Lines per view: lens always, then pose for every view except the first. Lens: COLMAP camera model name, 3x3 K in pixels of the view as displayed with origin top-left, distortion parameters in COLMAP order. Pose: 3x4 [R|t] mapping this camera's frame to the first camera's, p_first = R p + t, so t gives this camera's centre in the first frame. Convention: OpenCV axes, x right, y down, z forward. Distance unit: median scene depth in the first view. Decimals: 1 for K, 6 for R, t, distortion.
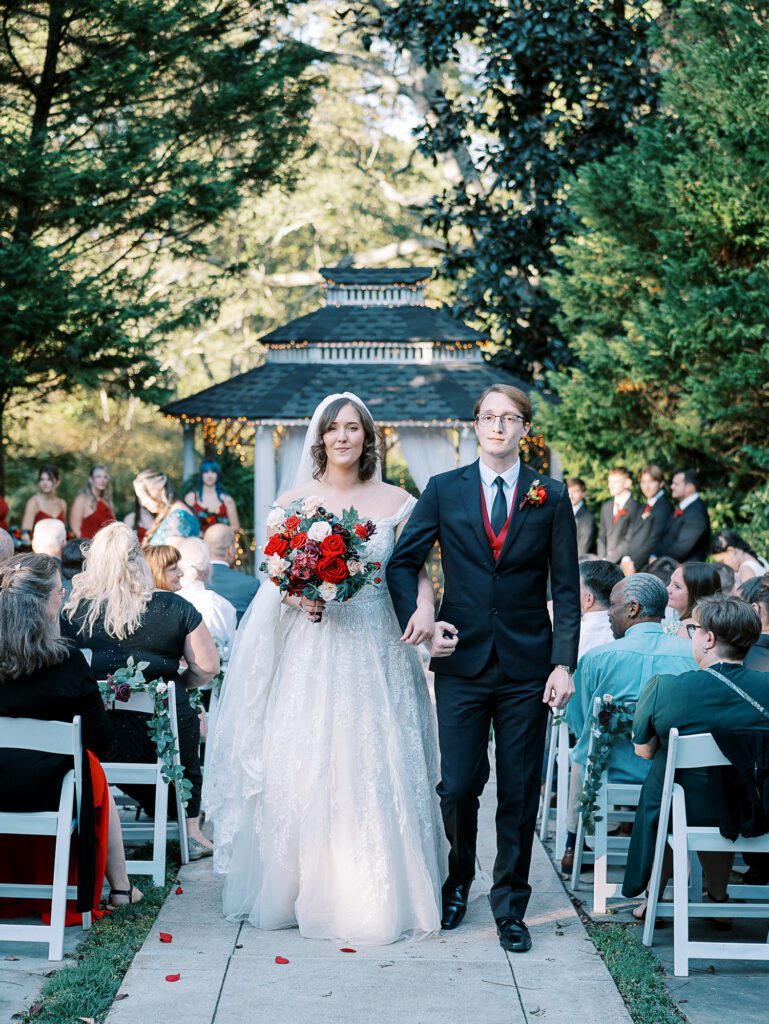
lens RADIAL K [[1615.6, 0, 384.5], [0, 1615.6, 512.0], [0, 0, 1]] dist [-0.018588, 0.048711]
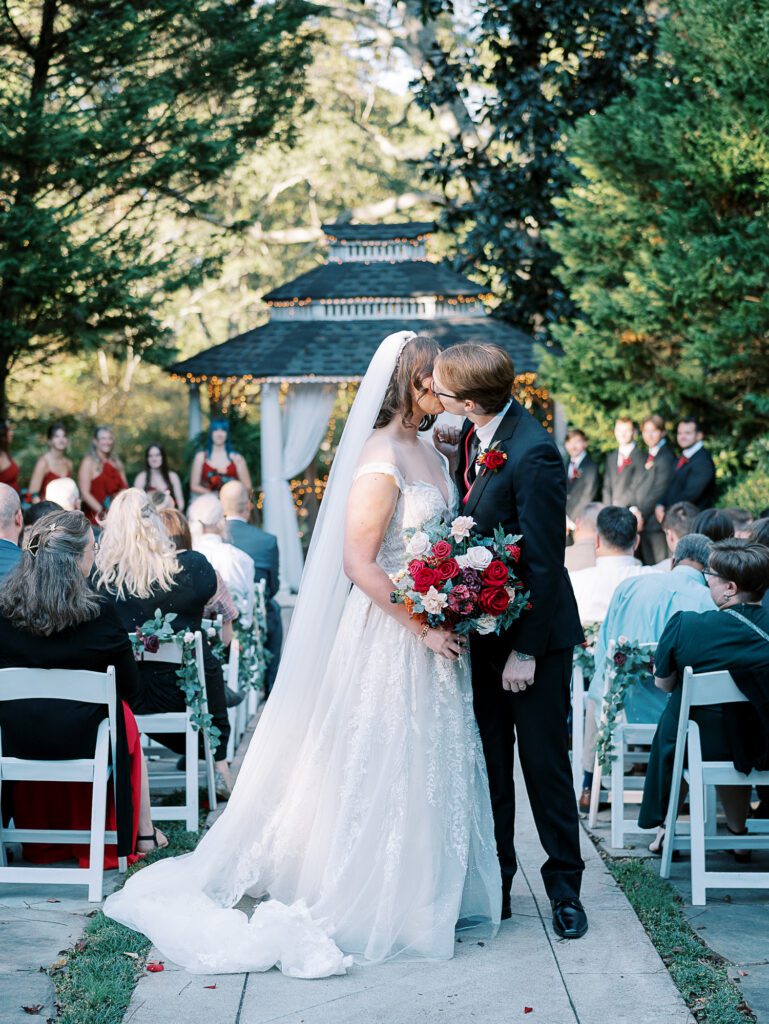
lens RADIAL K [[1615.6, 0, 384.5], [0, 1615.6, 512.0], [0, 0, 1]] dist [-0.018588, 0.048711]
pose [[0.999813, -0.019285, -0.001386, -0.002944], [0.019315, 0.999443, 0.027229, 0.000719], [0.000860, -0.027251, 0.999628, -0.007585]]
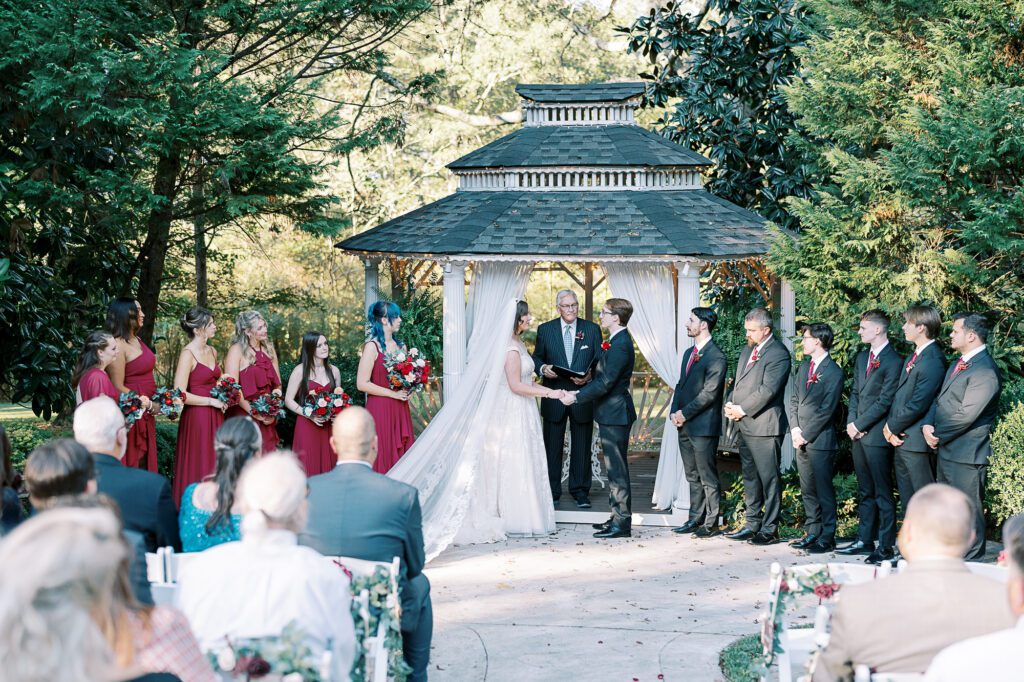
lens RADIAL K [[1489.6, 0, 512.0], [0, 1489.6, 341.0], [0, 0, 1]] dist [-0.005781, -0.016205]
pose [[0.998793, 0.000119, -0.049124, -0.002979], [-0.000130, 1.000000, -0.000219, -0.010021], [0.049124, 0.000225, 0.998793, 0.188367]]
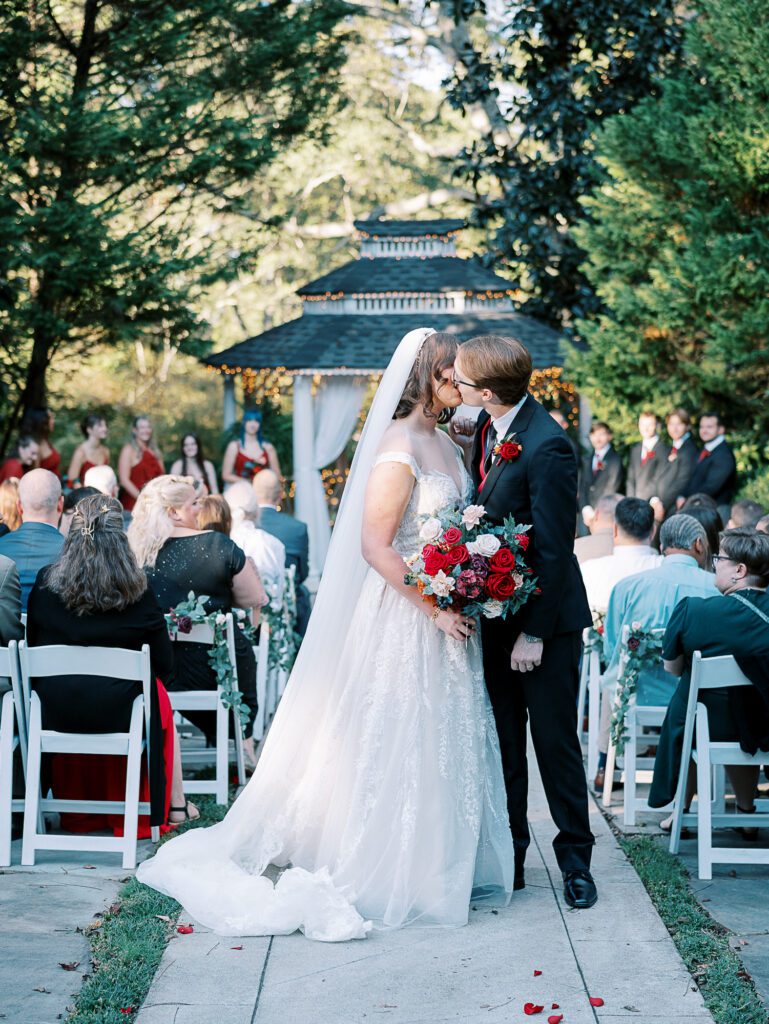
lens RADIAL K [[1584.8, 0, 384.5], [0, 1584.8, 512.0], [0, 0, 1]] dist [-0.019387, 0.025765]
pose [[0.999734, -0.010376, -0.020574, -0.001722], [0.011059, 0.999382, 0.033353, 0.000796], [0.020215, -0.033571, 0.999232, -0.014458]]
